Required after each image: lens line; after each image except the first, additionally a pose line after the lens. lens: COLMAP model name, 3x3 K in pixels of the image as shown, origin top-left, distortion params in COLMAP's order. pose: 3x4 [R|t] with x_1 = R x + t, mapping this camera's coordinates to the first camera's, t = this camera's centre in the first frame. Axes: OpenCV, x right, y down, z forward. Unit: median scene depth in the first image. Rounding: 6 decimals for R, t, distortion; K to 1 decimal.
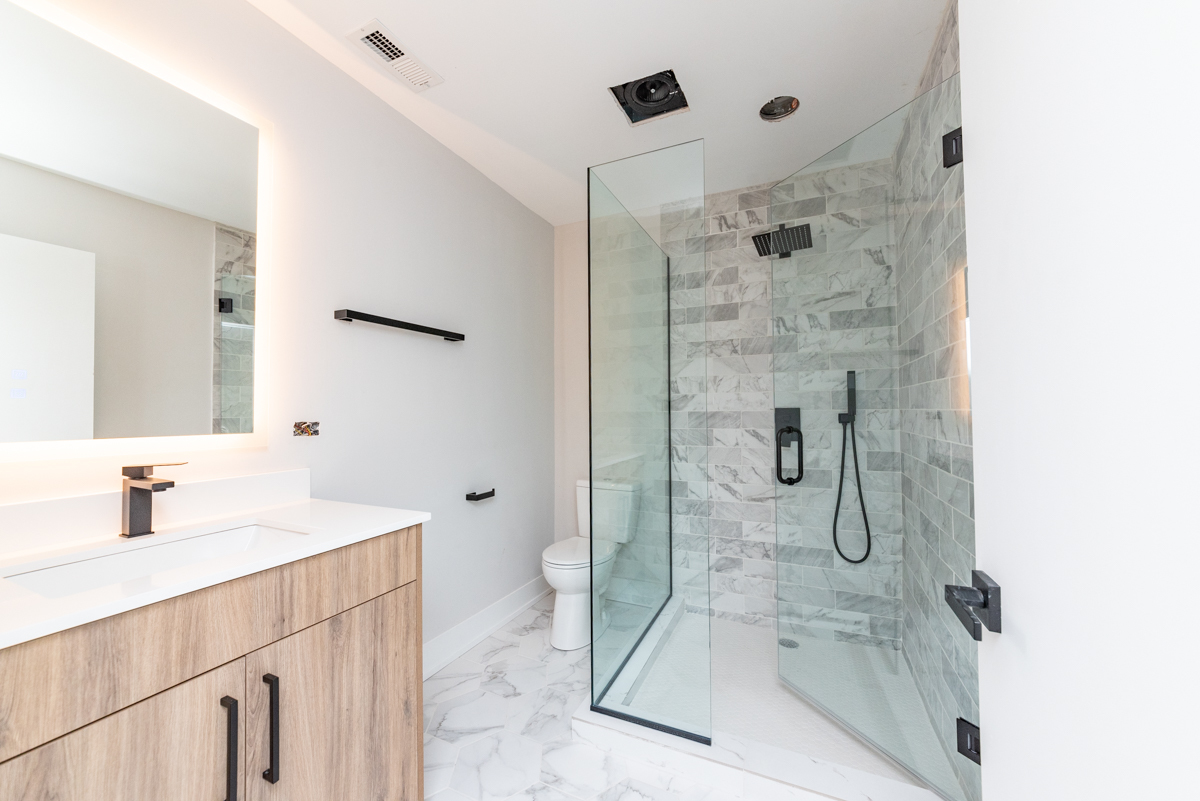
lens RADIAL K [[430.1, 0, 600.0], [0, 430.1, 400.5], [0, 0, 1]] dist [0.000140, -0.008195]
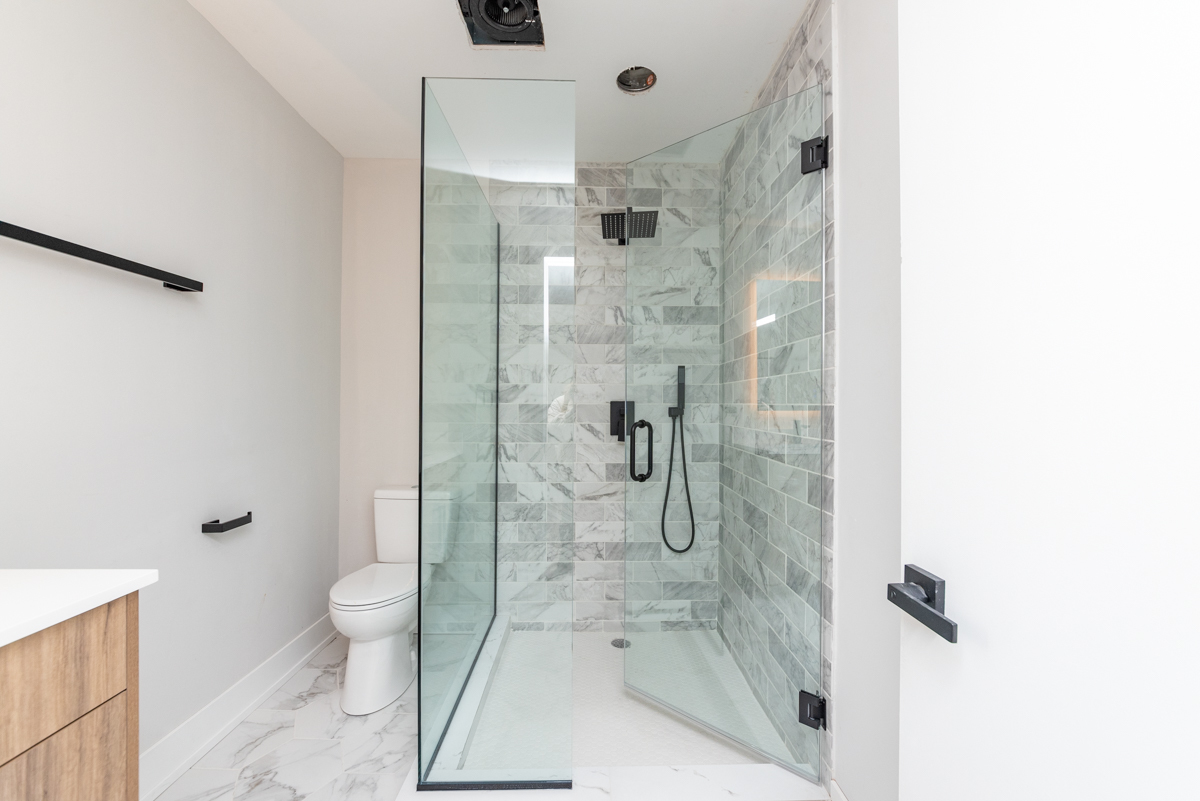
lens RADIAL K [[461.9, 0, 600.0], [0, 461.9, 400.5], [0, 0, 1]] dist [-0.010609, -0.000073]
pose [[0.902182, 0.013420, 0.431147, -0.059334], [-0.020961, 0.999699, 0.012745, 0.003840], [-0.430846, -0.020536, 0.902192, 0.090165]]
